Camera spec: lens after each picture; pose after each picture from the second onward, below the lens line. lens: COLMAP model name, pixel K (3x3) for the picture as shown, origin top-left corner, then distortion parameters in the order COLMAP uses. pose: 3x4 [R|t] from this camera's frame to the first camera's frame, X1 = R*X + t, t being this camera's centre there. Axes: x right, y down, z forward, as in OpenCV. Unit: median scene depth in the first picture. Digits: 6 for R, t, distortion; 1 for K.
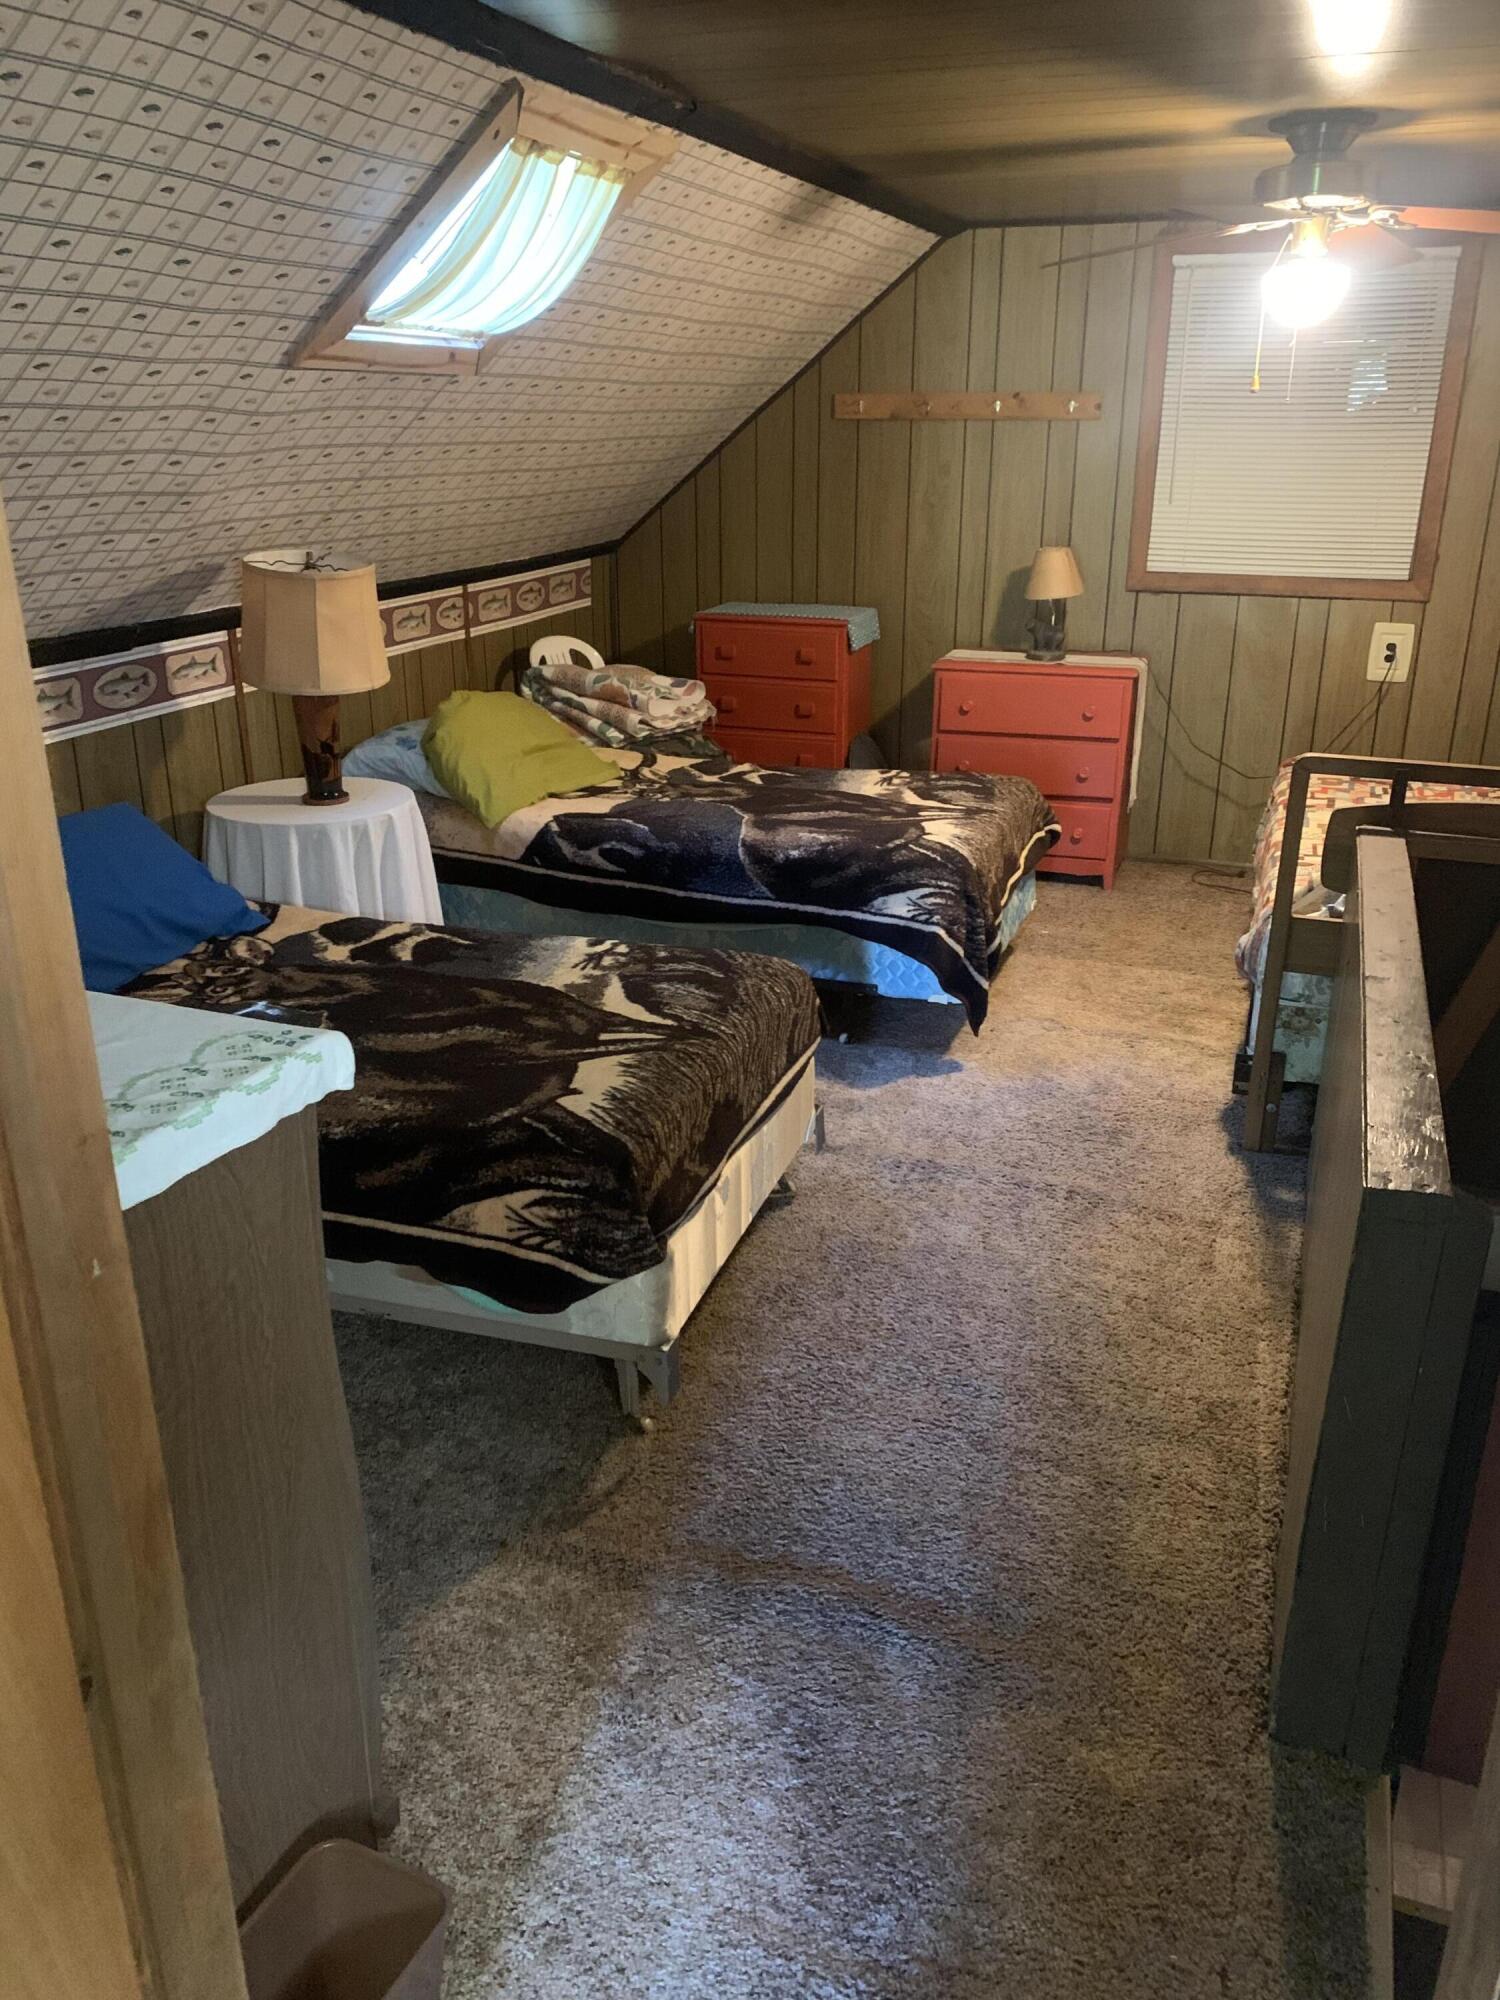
lens RADIAL K [[1525.1, 0, 751.4], [0, 1525.1, 1000.1], [0, 0, 1]] dist [0.048776, -0.058681]
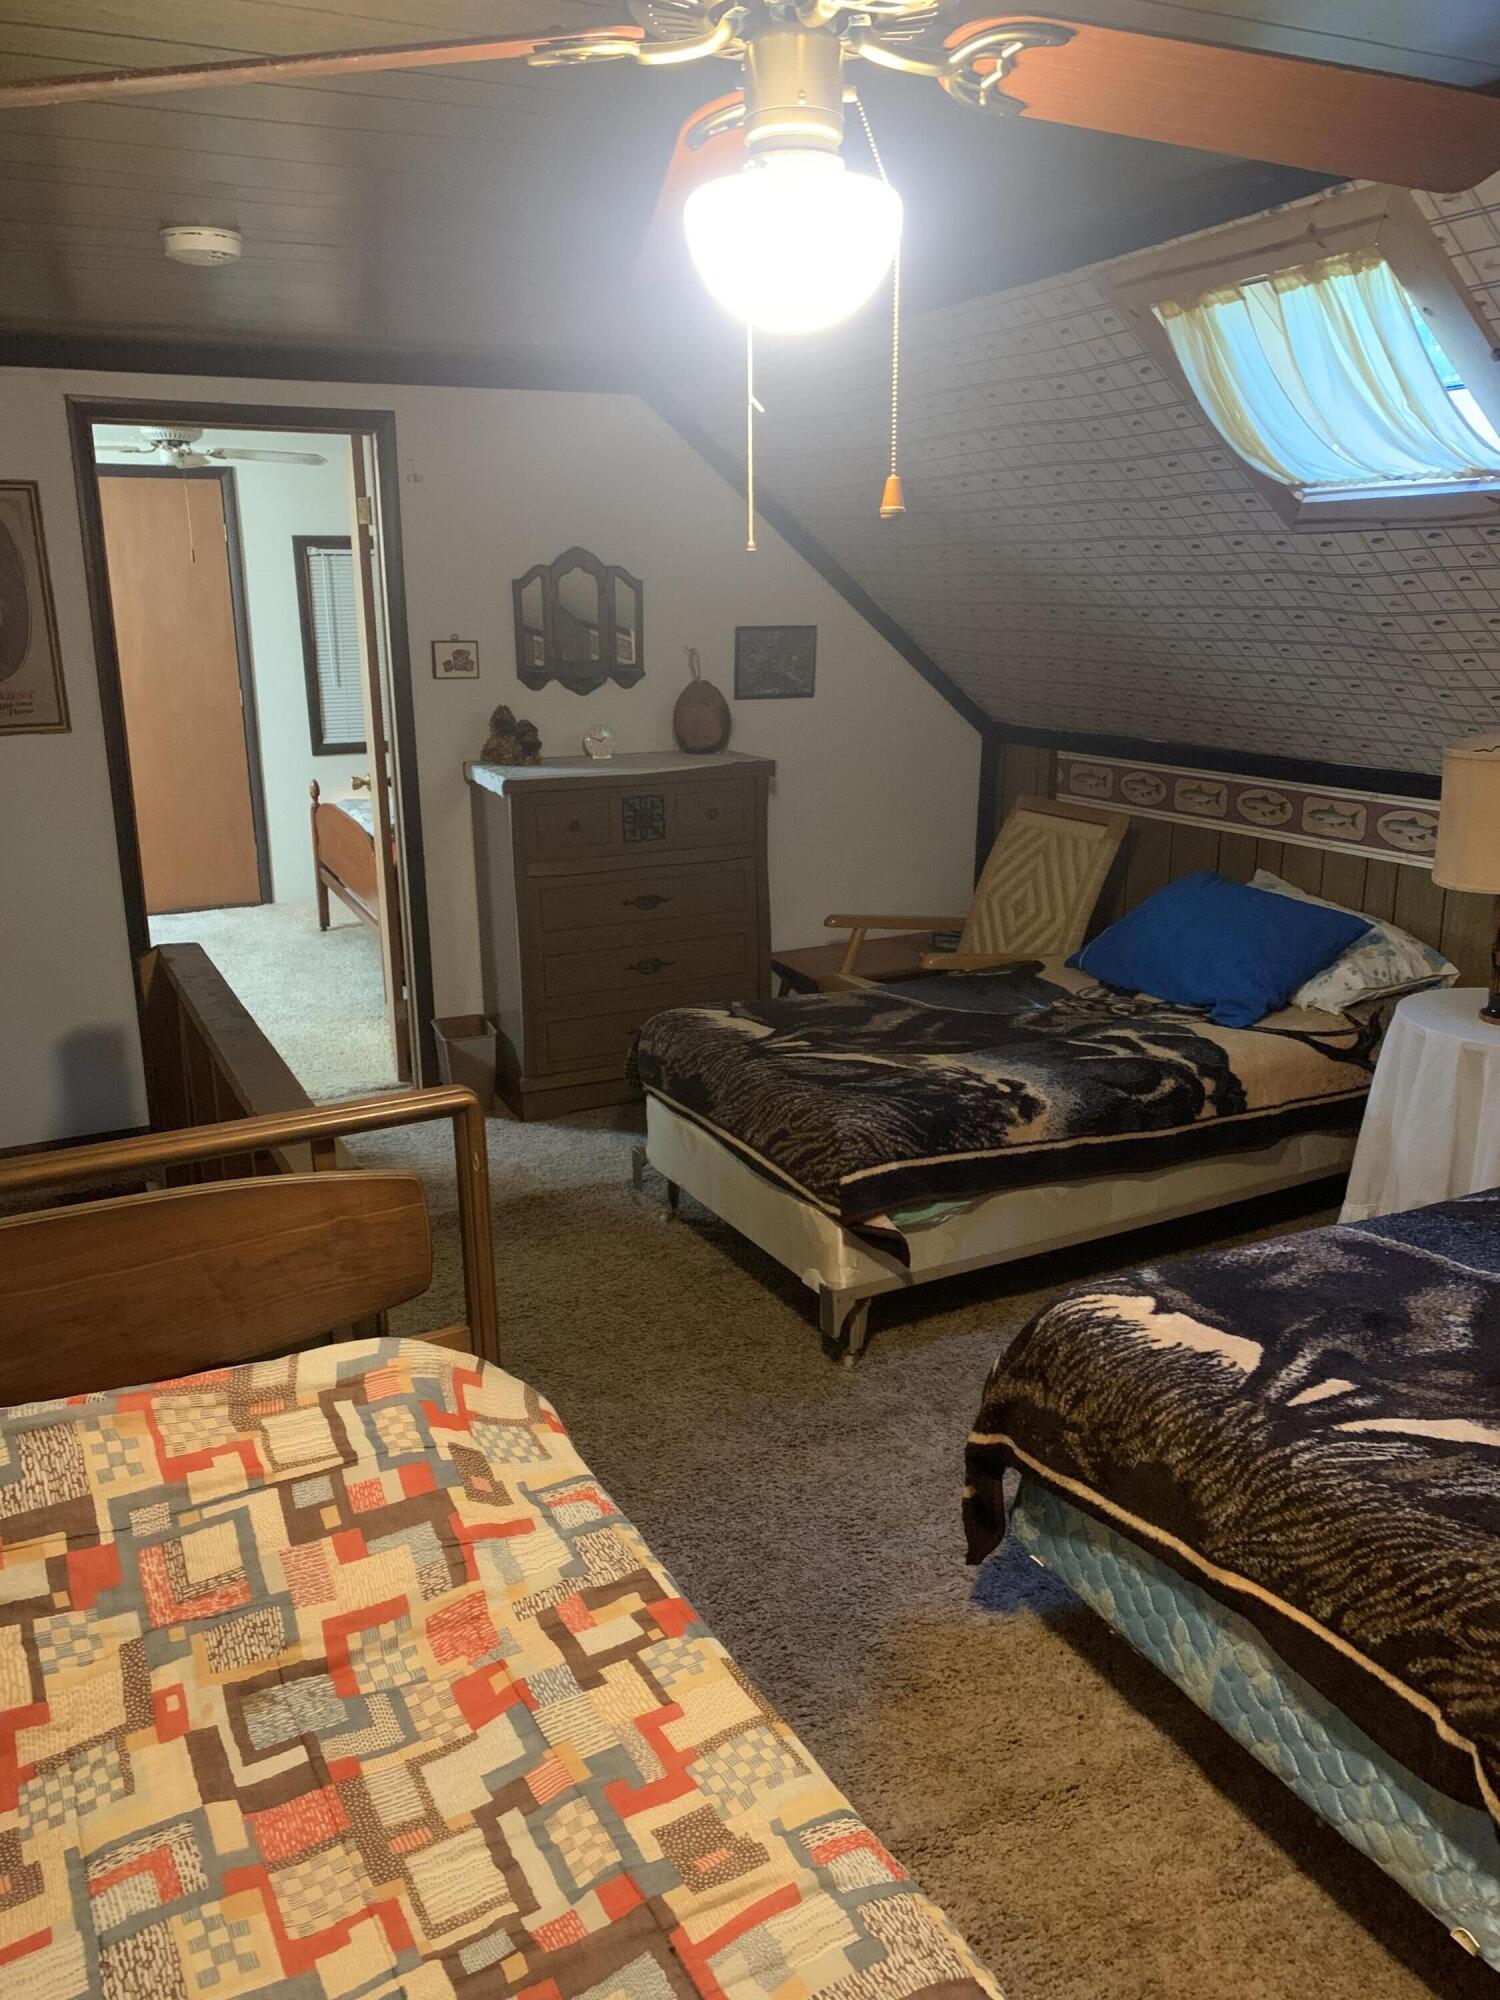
lens RADIAL K [[1525.1, 0, 746.8], [0, 1525.1, 1008.6], [0, 0, 1]] dist [0.048776, -0.058681]
pose [[-0.663592, 0.241530, -0.708032, 0.809568], [-0.232383, 0.833074, 0.501982, -0.606836], [0.711086, 0.497646, -0.496694, 1.427217]]
